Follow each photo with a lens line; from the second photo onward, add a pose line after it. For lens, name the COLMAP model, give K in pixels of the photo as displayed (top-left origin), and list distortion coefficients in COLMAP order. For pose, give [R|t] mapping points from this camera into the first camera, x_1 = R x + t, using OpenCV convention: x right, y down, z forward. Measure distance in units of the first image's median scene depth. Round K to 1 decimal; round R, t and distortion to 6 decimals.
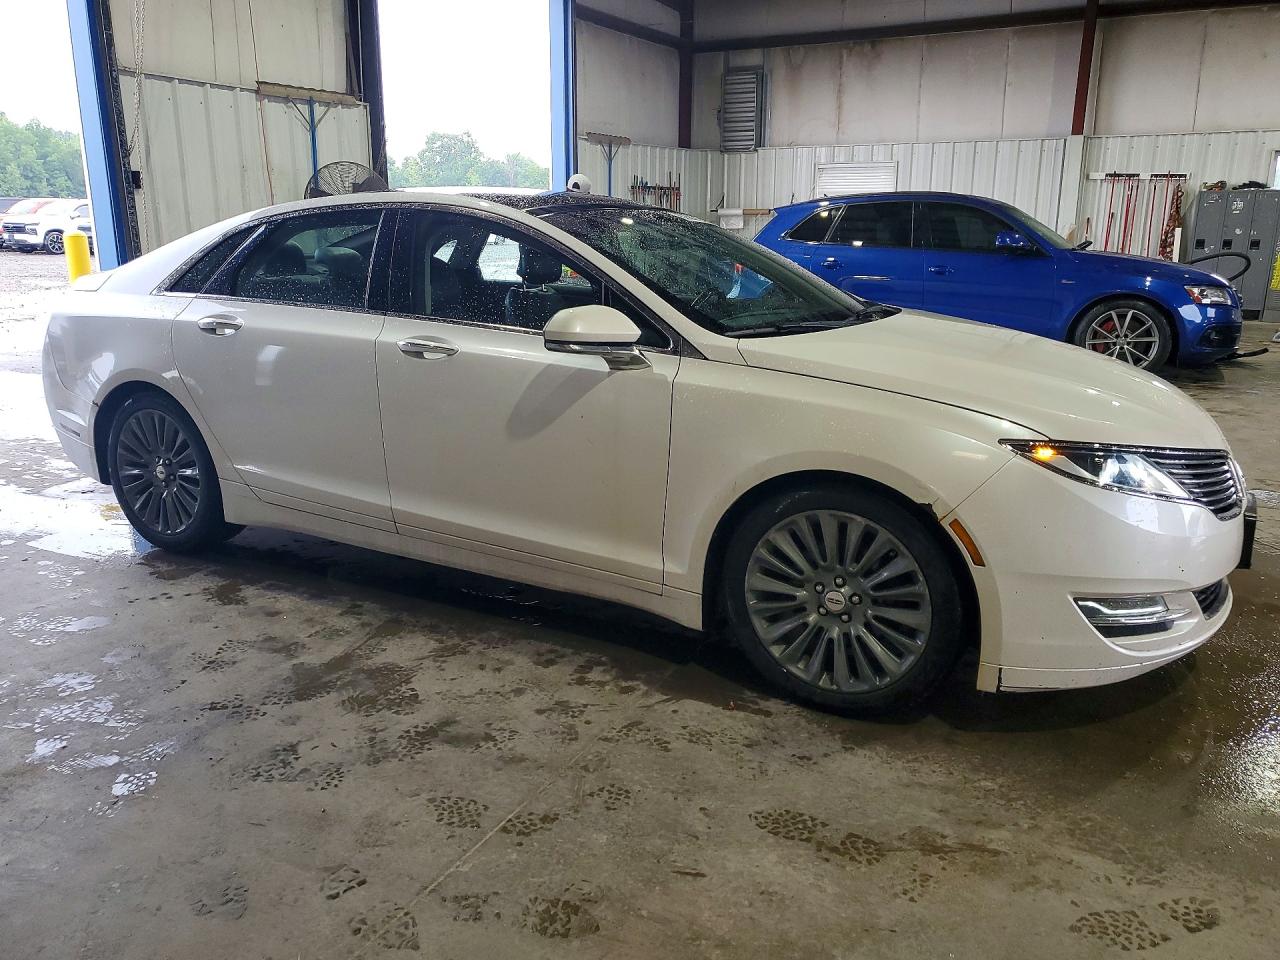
lens RADIAL K [[1011.7, 0, 647.3], [0, 1011.7, 476.3], [0, 0, 1]] dist [-0.004384, 0.030966]
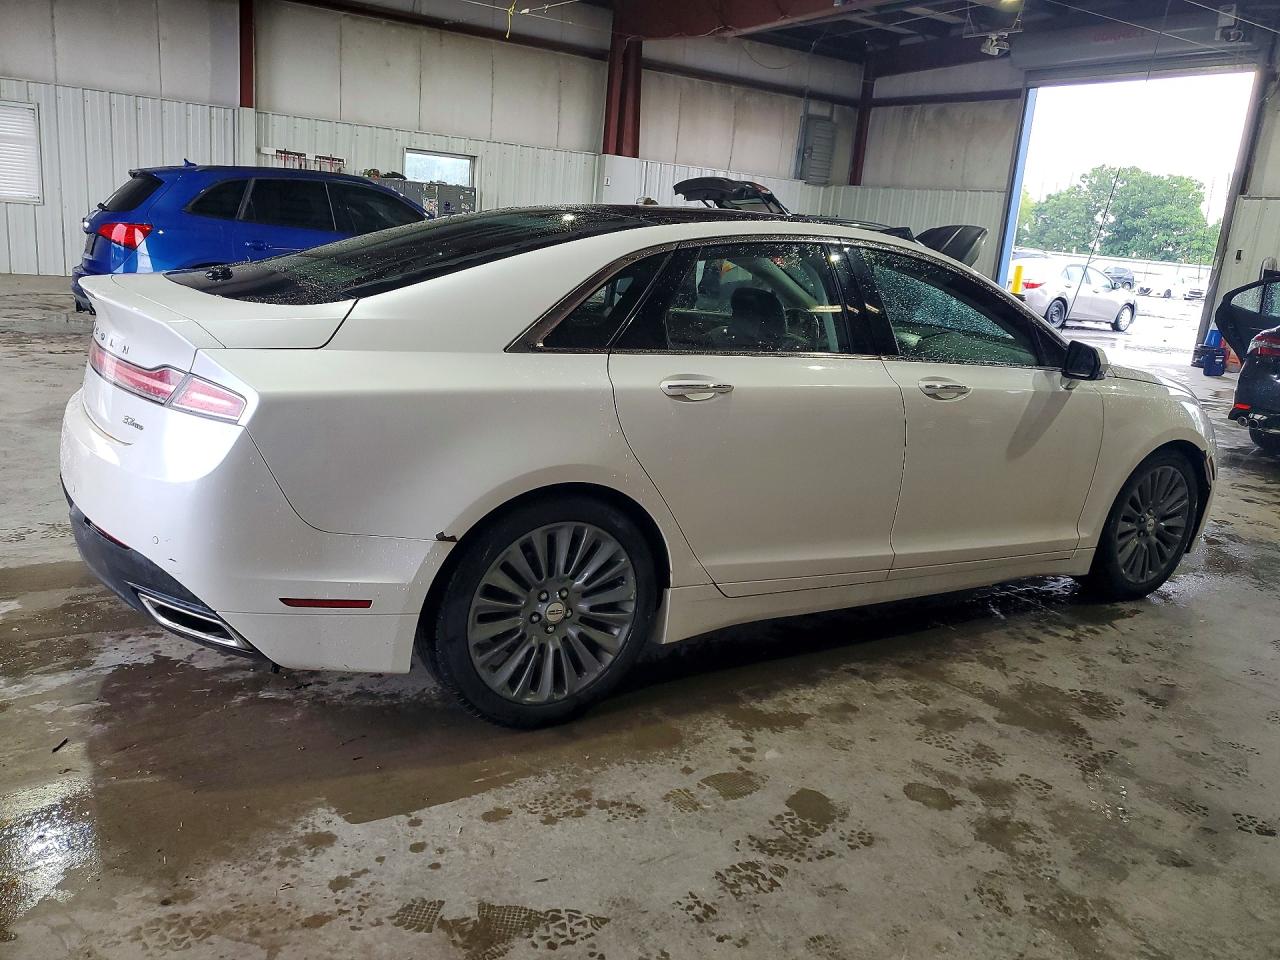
lens RADIAL K [[1011.7, 0, 637.8], [0, 1011.7, 470.9], [0, 0, 1]] dist [-0.004384, 0.030966]
pose [[0.477153, -0.172544, 0.861716, -1.283782], [0.134936, 0.983294, 0.122170, -0.216742], [-0.868399, 0.057982, 0.492464, 0.776707]]
